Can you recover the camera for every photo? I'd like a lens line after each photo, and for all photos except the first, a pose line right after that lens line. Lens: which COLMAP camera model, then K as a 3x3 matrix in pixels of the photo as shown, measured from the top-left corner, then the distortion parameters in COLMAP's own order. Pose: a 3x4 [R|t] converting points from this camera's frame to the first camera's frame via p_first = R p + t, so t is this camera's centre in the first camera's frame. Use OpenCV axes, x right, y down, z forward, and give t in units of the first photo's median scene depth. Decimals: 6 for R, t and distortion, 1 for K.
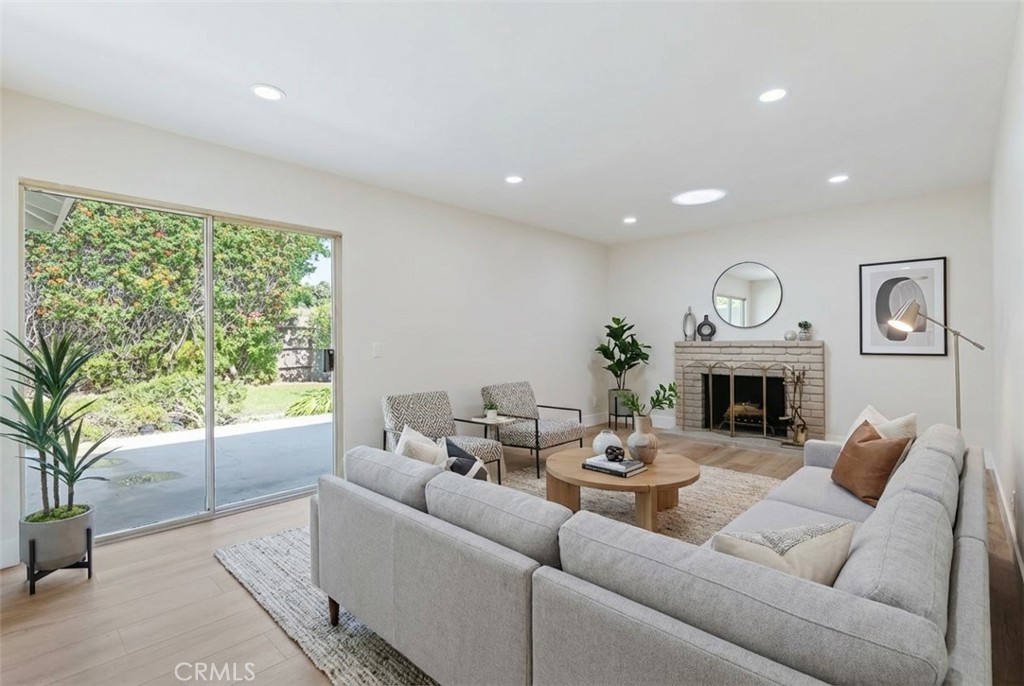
lens RADIAL K [[477.6, 0, 510.9], [0, 477.6, 341.5], [0, 0, 1]] dist [0.001456, -0.000383]
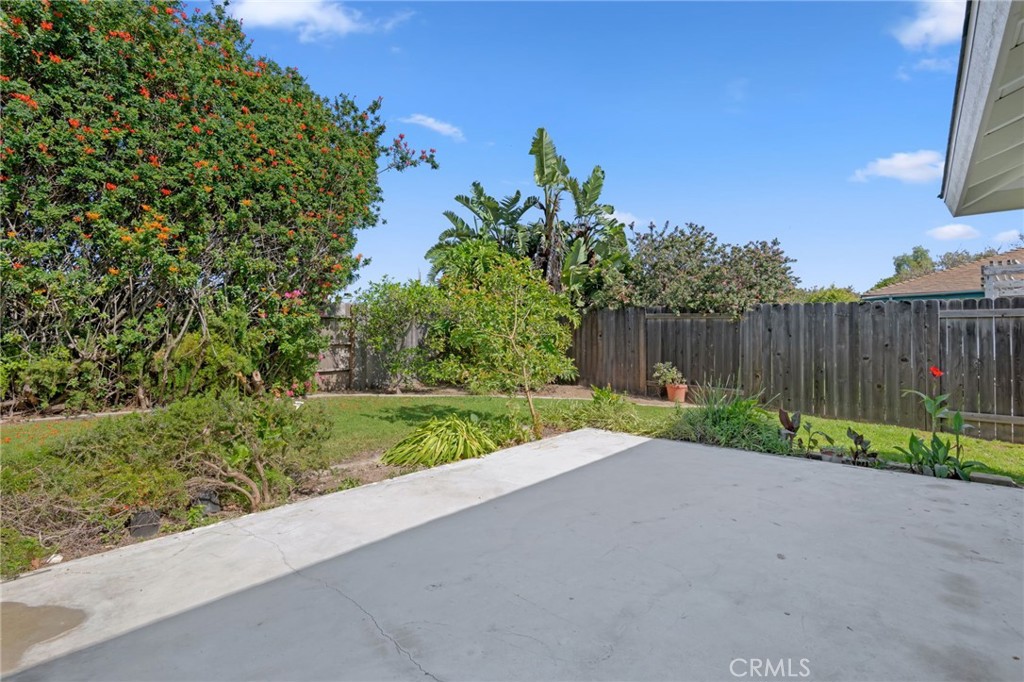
lens RADIAL K [[477.6, 0, 514.4], [0, 477.6, 337.1], [0, 0, 1]] dist [0.001456, -0.000383]
pose [[0.998684, 0.011633, 0.049947, -0.254338], [-0.011131, 0.999885, -0.010308, 0.006481], [-0.050061, 0.009738, 0.998699, 0.308929]]
